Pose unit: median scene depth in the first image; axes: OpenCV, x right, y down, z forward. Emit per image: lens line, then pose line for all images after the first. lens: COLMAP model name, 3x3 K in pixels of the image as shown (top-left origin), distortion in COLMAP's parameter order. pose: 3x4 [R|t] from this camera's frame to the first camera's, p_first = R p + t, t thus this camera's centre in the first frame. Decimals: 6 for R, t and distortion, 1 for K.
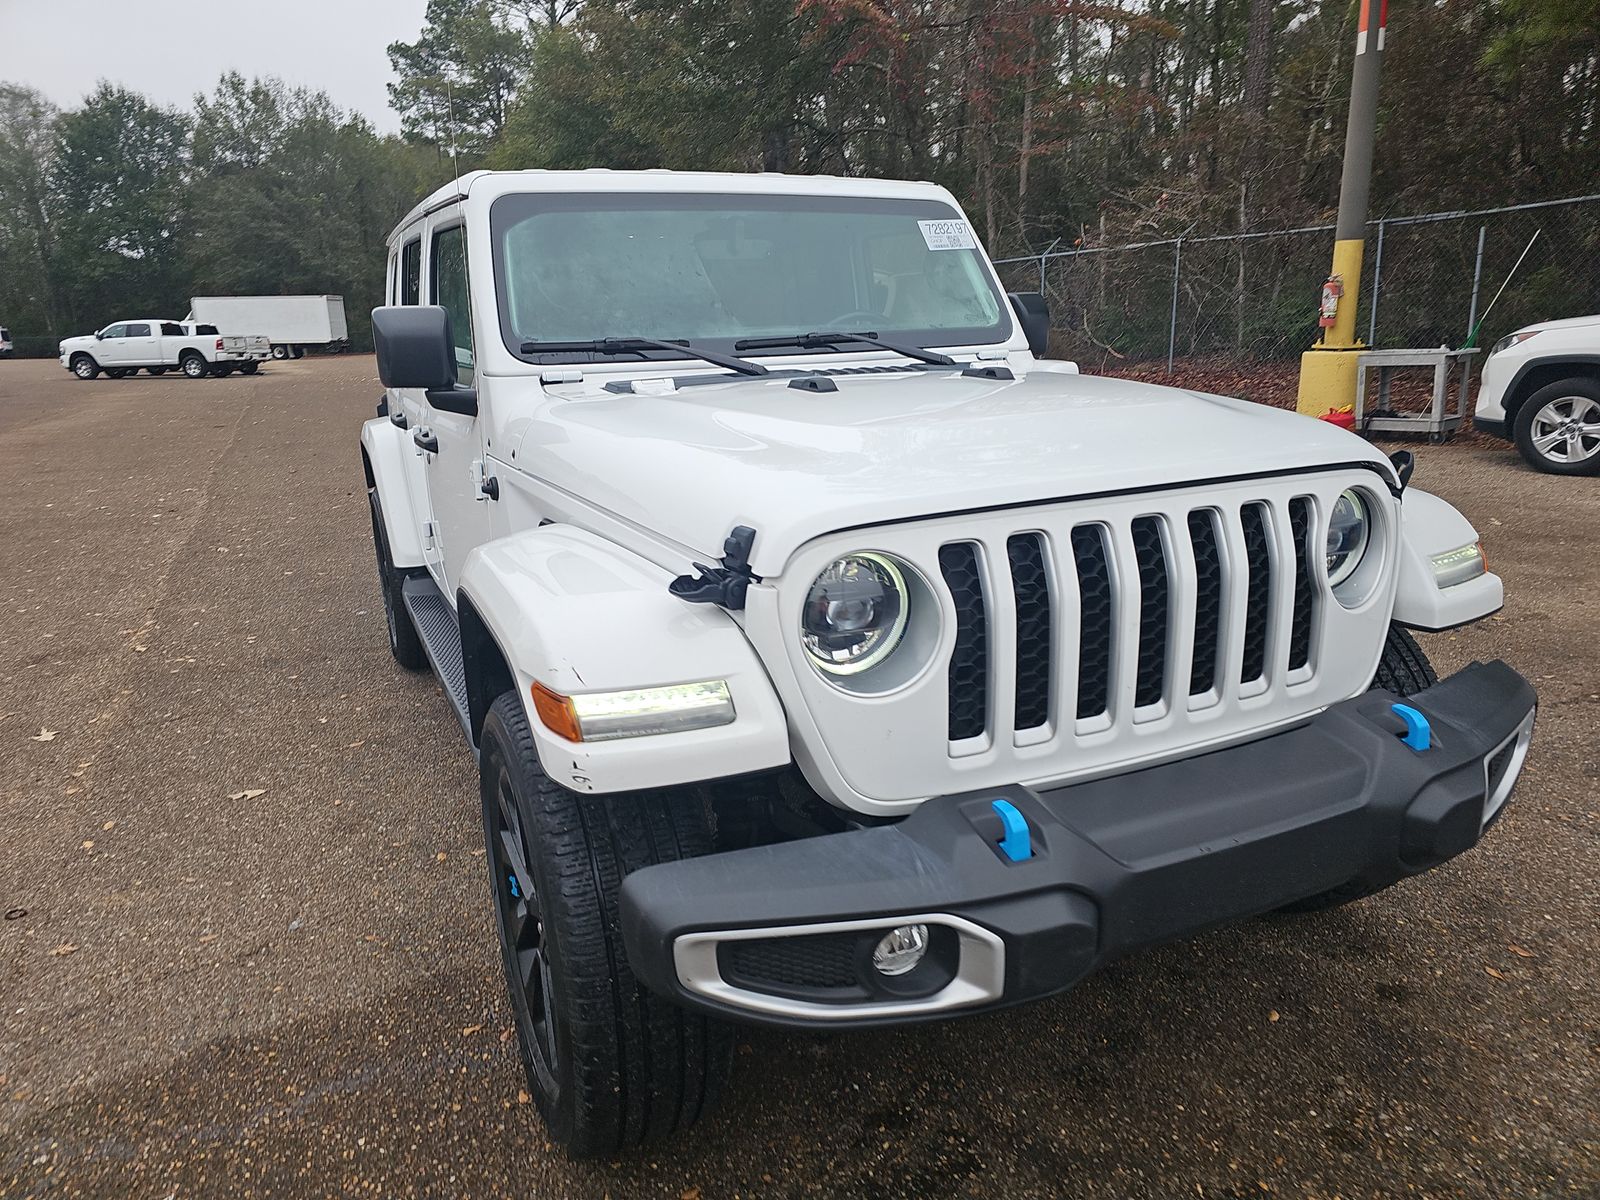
lens RADIAL K [[1070.9, 0, 731.3], [0, 1070.9, 580.7], [0, 0, 1]] dist [0.044362, -0.049964]
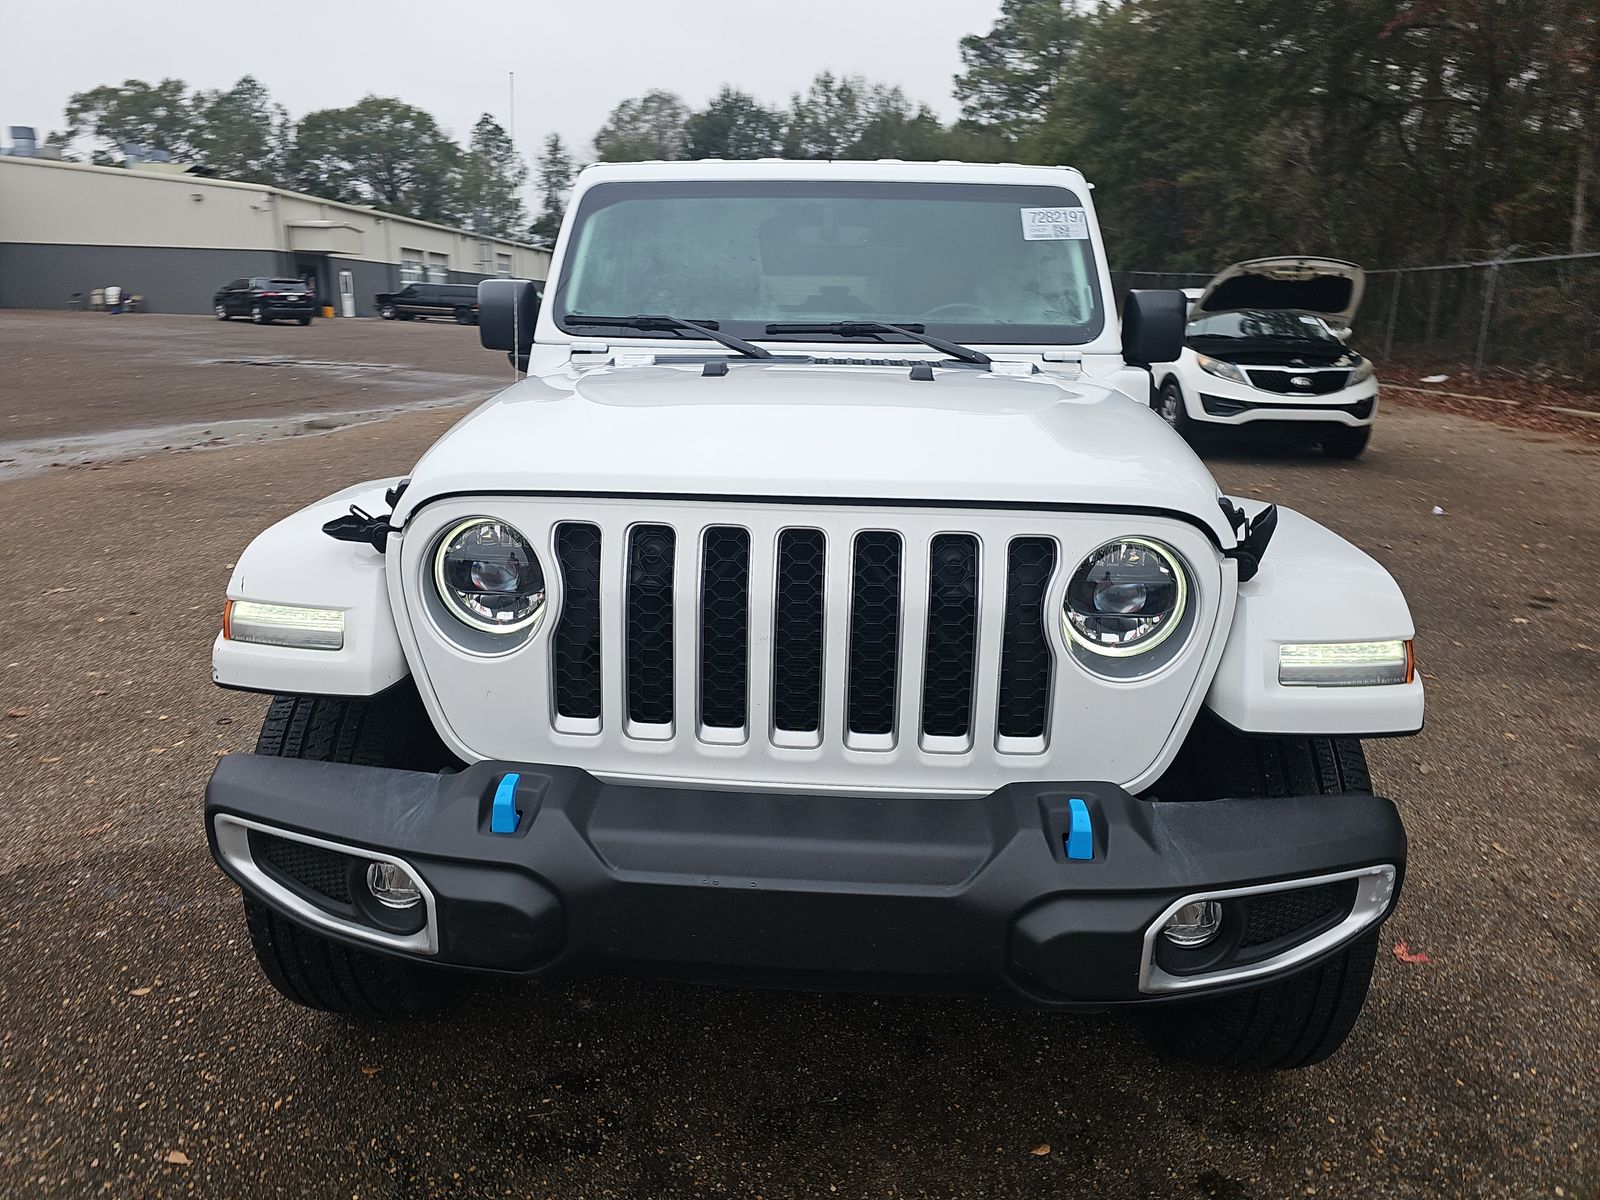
lens RADIAL K [[1070.9, 0, 806.6], [0, 1070.9, 547.3], [0, 0, 1]] dist [0.044362, -0.049964]
pose [[0.882802, 0.145081, -0.446779, 0.503231], [-0.151245, 0.988250, 0.022061, -0.040309], [0.444730, 0.048098, 0.894372, 0.107936]]
